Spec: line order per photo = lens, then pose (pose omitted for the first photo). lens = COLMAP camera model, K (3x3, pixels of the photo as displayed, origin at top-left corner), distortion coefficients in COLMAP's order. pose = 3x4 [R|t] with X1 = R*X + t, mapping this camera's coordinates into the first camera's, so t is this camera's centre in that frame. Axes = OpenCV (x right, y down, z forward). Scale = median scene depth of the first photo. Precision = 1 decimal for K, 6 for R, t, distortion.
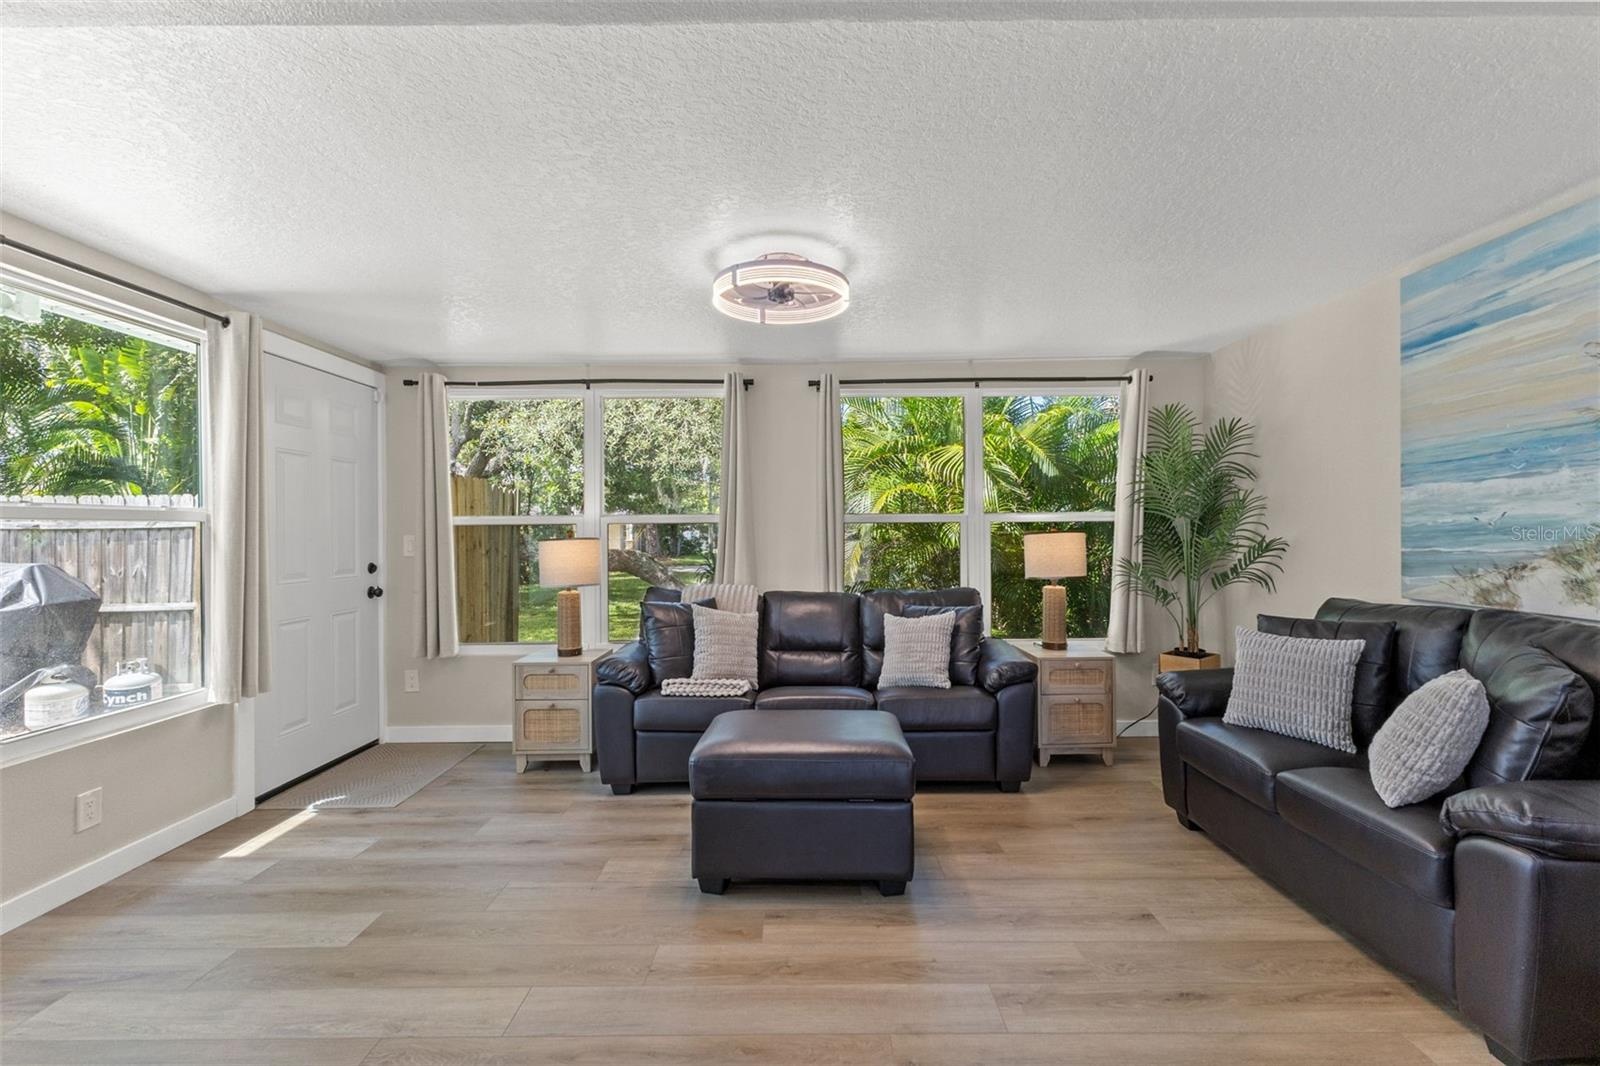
lens RADIAL K [[687.2, 0, 795.4], [0, 687.2, 525.3], [0, 0, 1]] dist [0.011548, -0.002471]
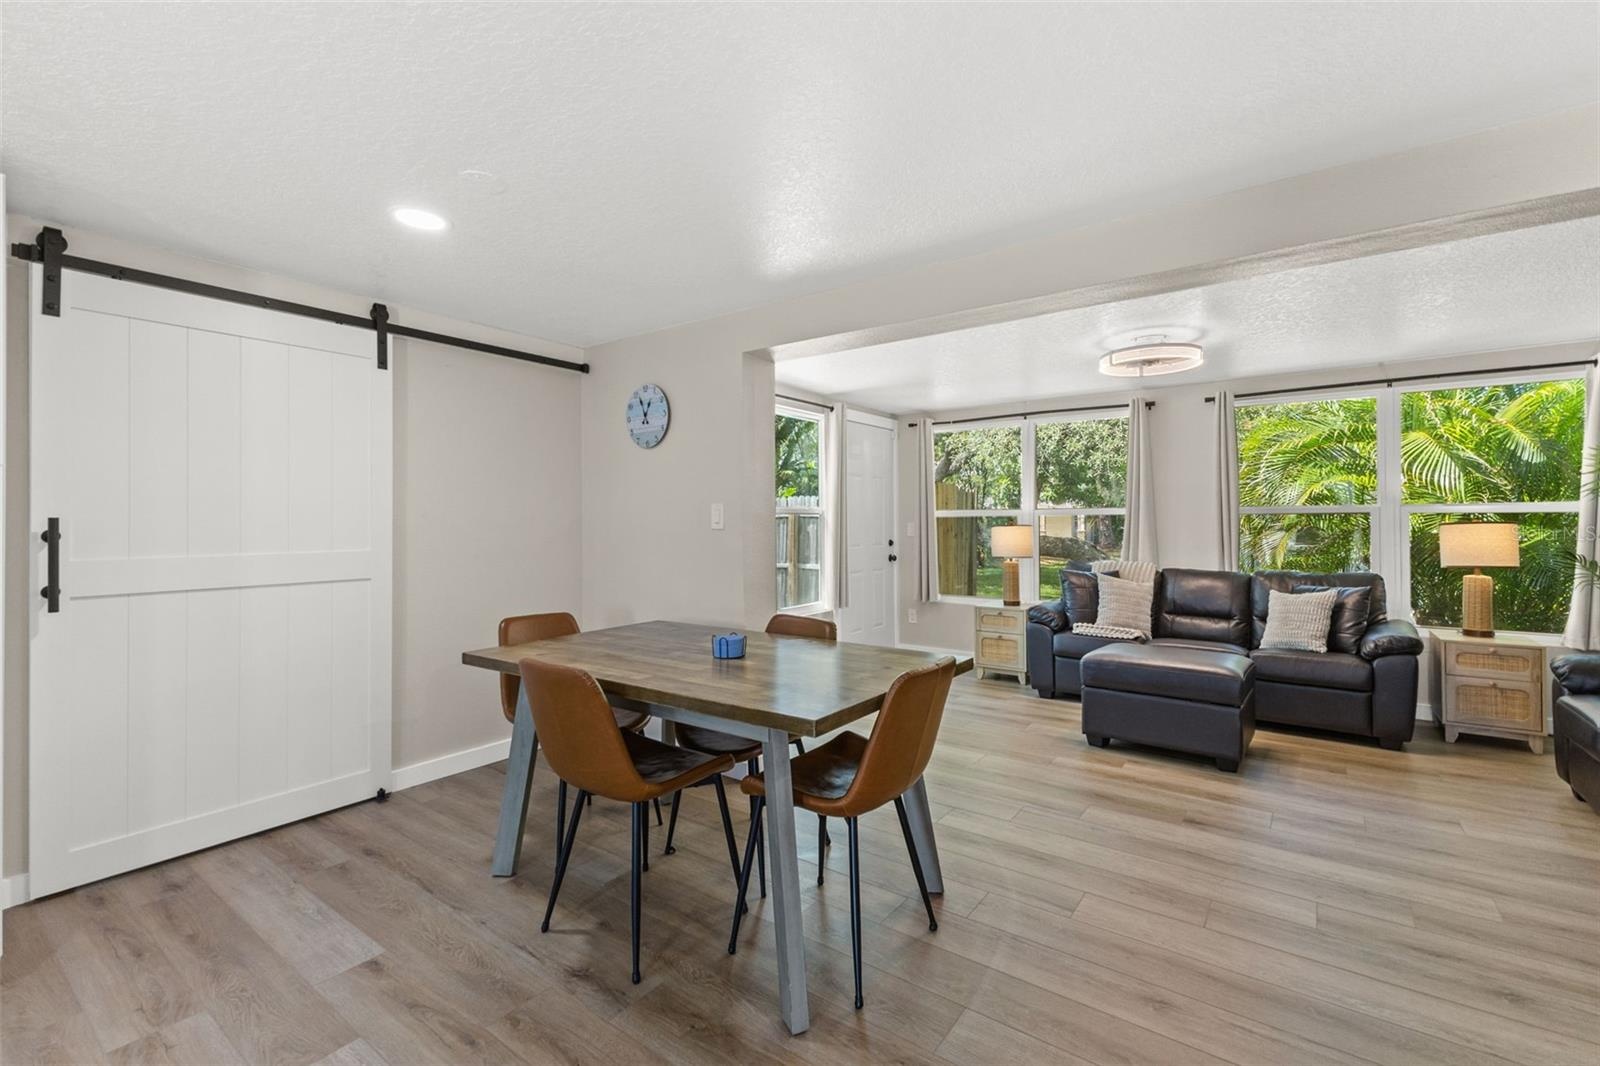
lens RADIAL K [[687.2, 0, 813.6], [0, 687.2, 520.4], [0, 0, 1]] dist [0.011548, -0.002471]
pose [[0.819121, 0.003723, -0.573609, 0.161090], [0.000461, 0.999974, 0.007148, -0.001614], [0.573621, -0.006120, 0.819098, -0.426018]]
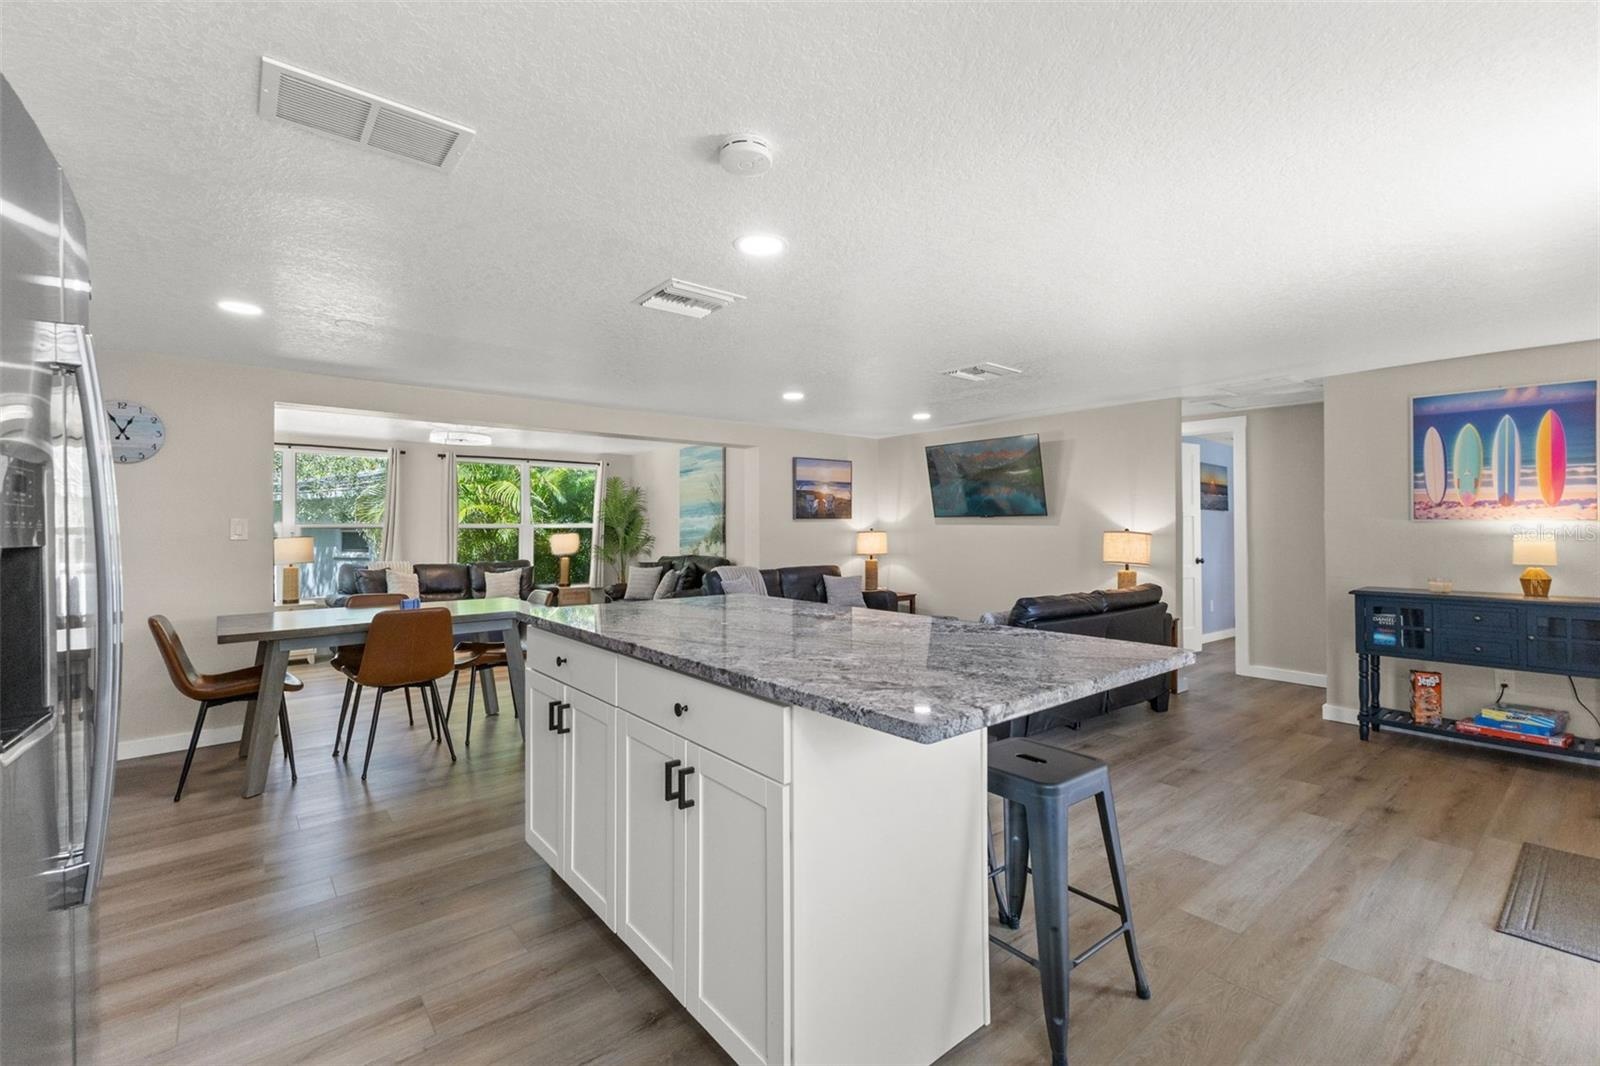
lens RADIAL K [[687.2, 0, 802.5], [0, 687.2, 521.5], [0, 0, 1]] dist [0.011548, -0.002471]
pose [[0.761230, 0.012017, 0.648370, -0.474248], [-0.005516, 0.999912, -0.012056, -0.004669], [-0.648458, 0.005601, 0.761230, -1.169133]]
